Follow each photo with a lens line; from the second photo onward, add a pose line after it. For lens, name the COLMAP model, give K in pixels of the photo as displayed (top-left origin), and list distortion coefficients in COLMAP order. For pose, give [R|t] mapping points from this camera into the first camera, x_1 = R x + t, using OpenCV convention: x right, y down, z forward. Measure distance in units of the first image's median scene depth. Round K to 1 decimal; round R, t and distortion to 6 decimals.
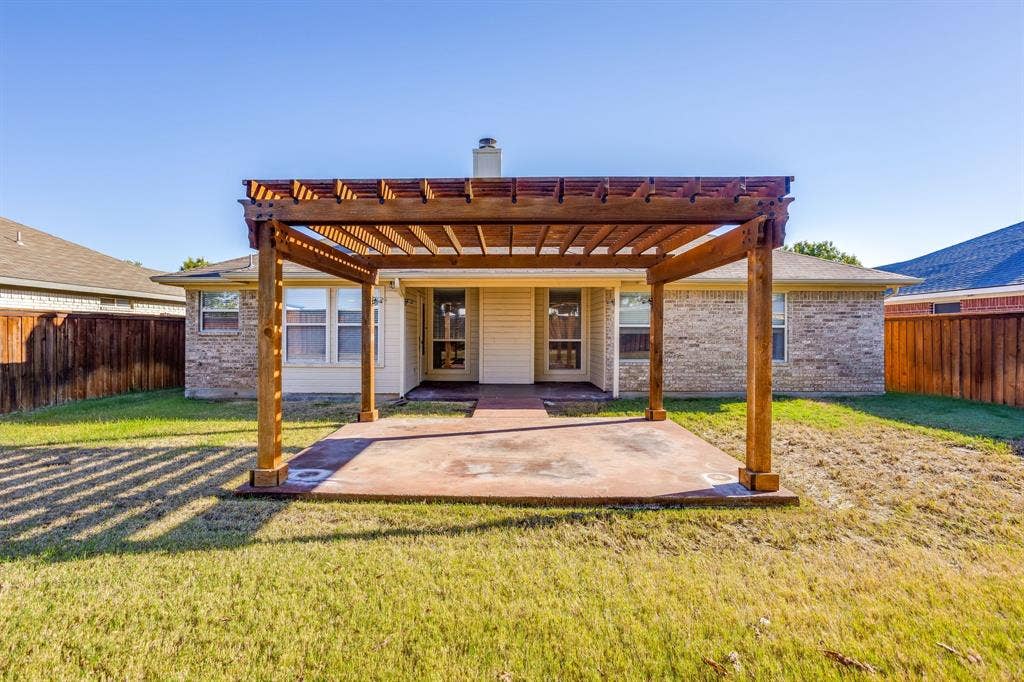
lens RADIAL K [[497.9, 0, 511.4], [0, 497.9, 336.3], [0, 0, 1]] dist [0.001898, 0.000153]
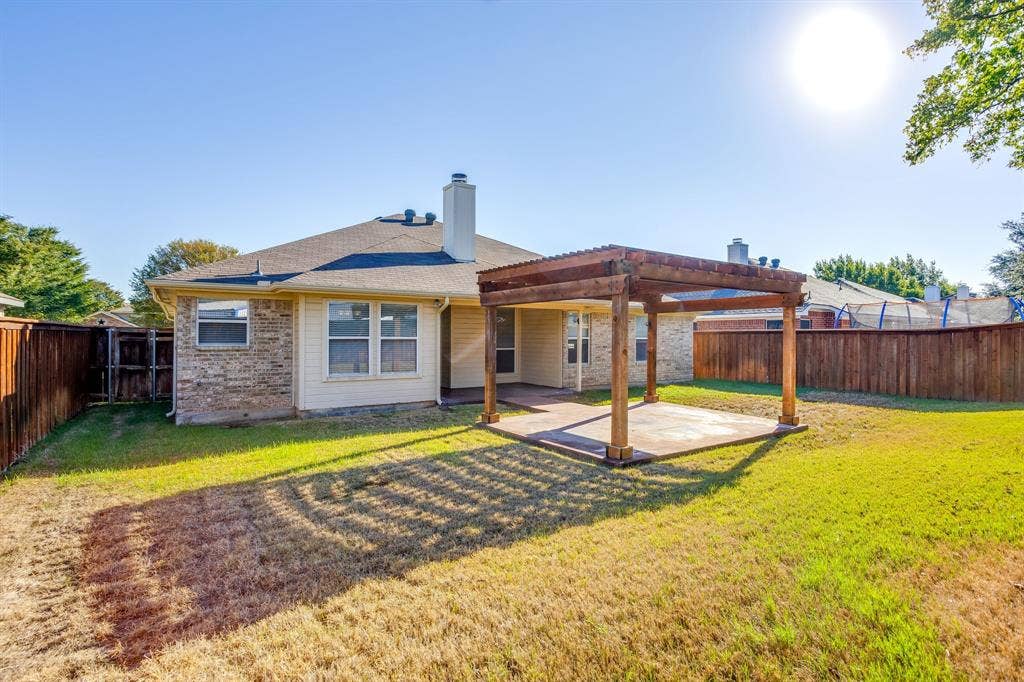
lens RADIAL K [[497.9, 0, 510.6], [0, 497.9, 337.3], [0, 0, 1]] dist [0.001898, 0.000153]
pose [[0.816200, -0.000469, 0.577770, -0.681889], [0.002498, 0.999993, -0.002717, -0.020208], [-0.577765, 0.003661, 0.816195, 0.002723]]
